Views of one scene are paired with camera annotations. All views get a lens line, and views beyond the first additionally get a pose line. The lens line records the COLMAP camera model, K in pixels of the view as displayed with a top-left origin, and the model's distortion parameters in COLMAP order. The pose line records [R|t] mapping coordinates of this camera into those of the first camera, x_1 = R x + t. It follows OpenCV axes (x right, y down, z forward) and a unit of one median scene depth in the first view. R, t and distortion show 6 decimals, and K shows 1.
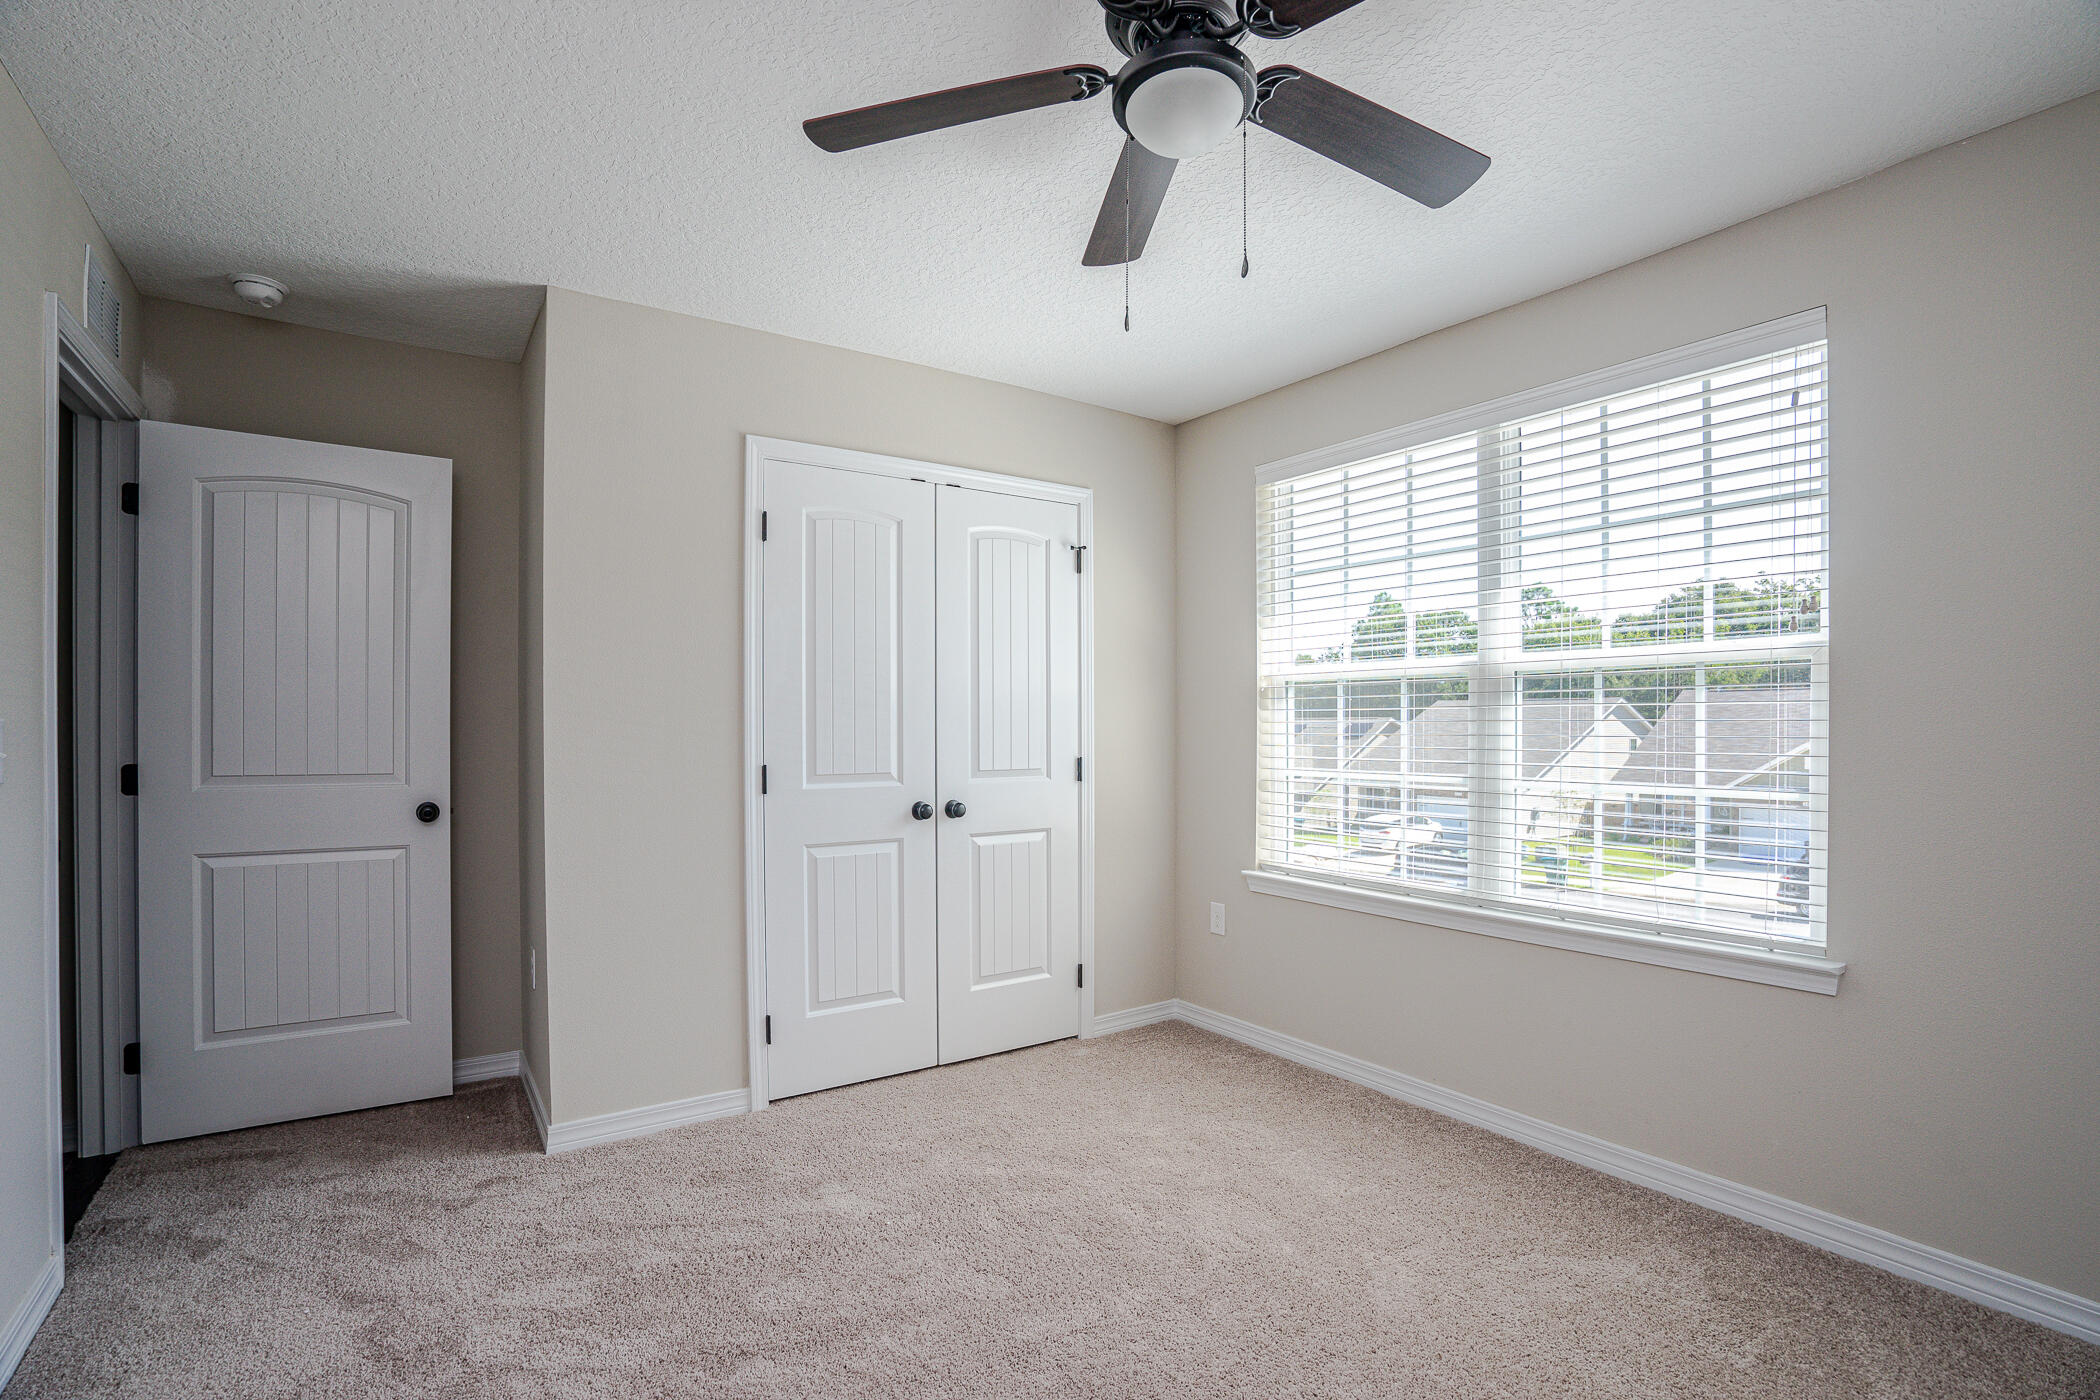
lens RADIAL K [[981.9, 0, 1044.1], [0, 981.9, 710.3], [0, 0, 1]] dist [-0.006314, 0.007451]
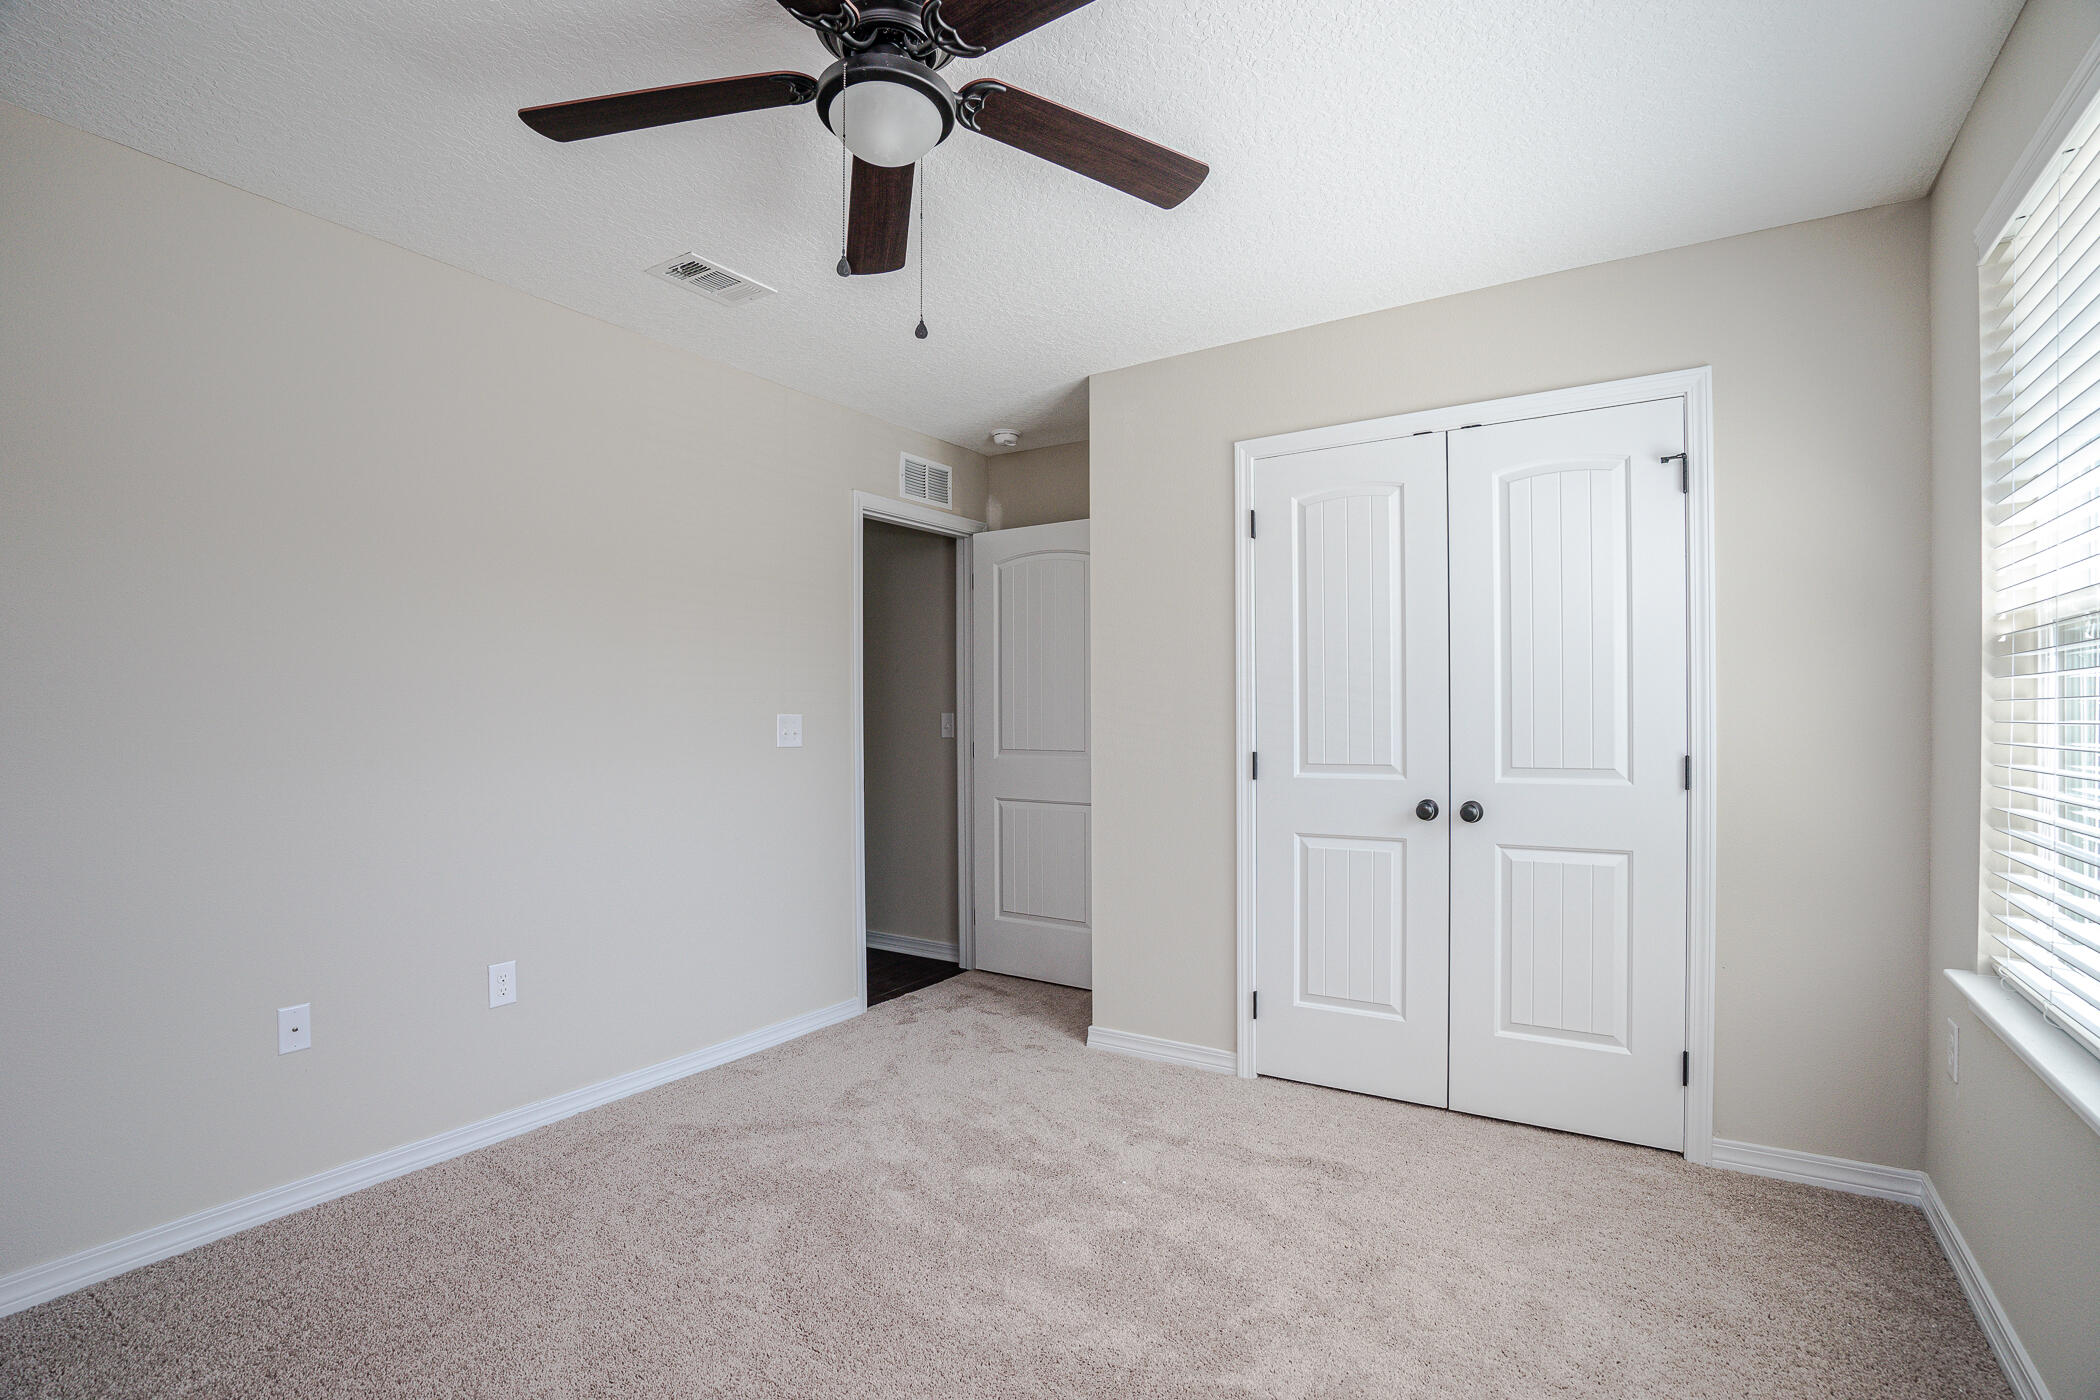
lens RADIAL K [[981.9, 0, 1043.2], [0, 981.9, 707.1], [0, 0, 1]] dist [-0.006314, 0.007451]
pose [[0.429993, -0.017152, -0.902669, 0.545144], [0.015883, 0.999809, -0.011431, 0.016176], [0.902692, -0.009421, 0.430184, 0.333064]]
